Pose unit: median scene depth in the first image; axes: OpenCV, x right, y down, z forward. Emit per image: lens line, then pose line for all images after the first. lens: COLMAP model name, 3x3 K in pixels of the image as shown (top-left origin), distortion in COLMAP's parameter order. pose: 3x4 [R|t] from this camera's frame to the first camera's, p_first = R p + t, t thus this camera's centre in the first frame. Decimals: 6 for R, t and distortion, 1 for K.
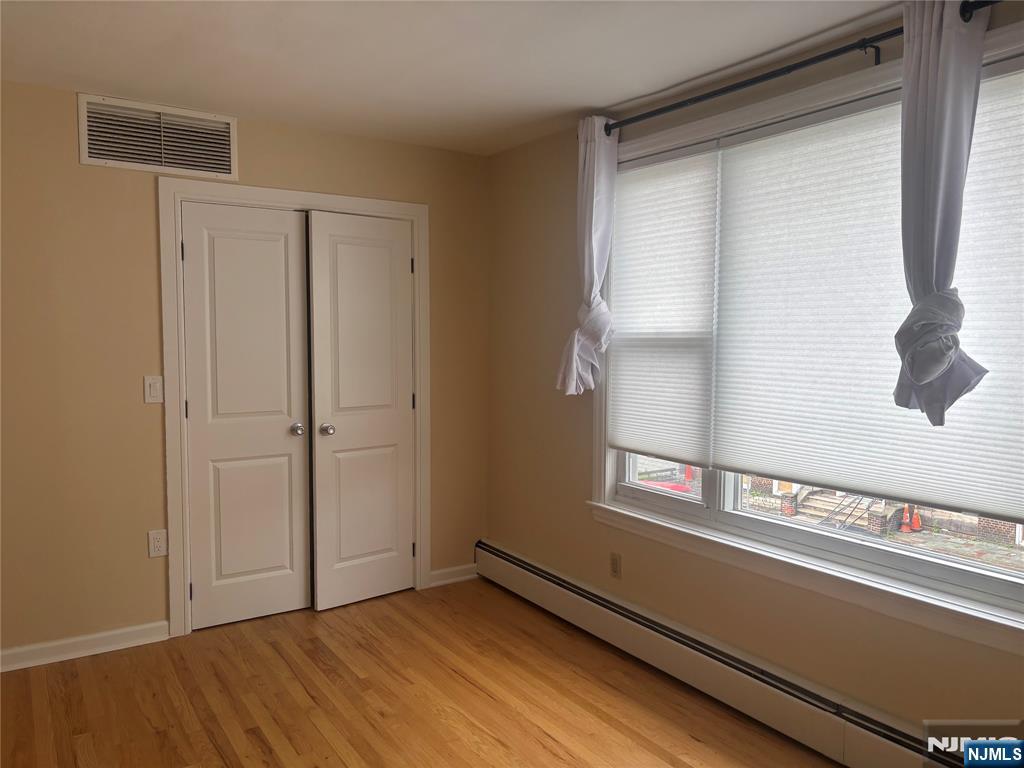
lens RADIAL K [[772.0, 0, 512.0], [0, 772.0, 384.0], [0, 0, 1]] dist [0.051815, -0.064819]
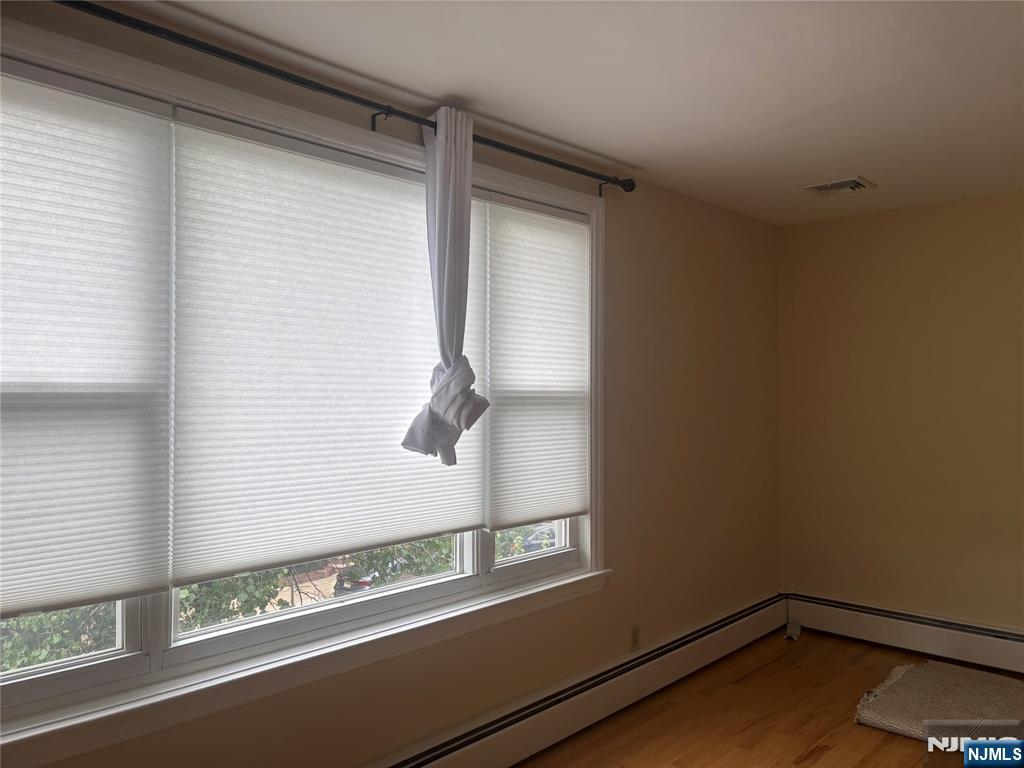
lens RADIAL K [[1015.0, 0, 512.0], [0, 1015.0, 384.0], [0, 0, 1]] dist [0.099259, -0.167929]
pose [[-0.359234, 0.003560, 0.933241, -0.776456], [0.054564, 0.998362, 0.017195, -0.076305], [-0.931651, 0.057098, -0.358840, 1.193061]]
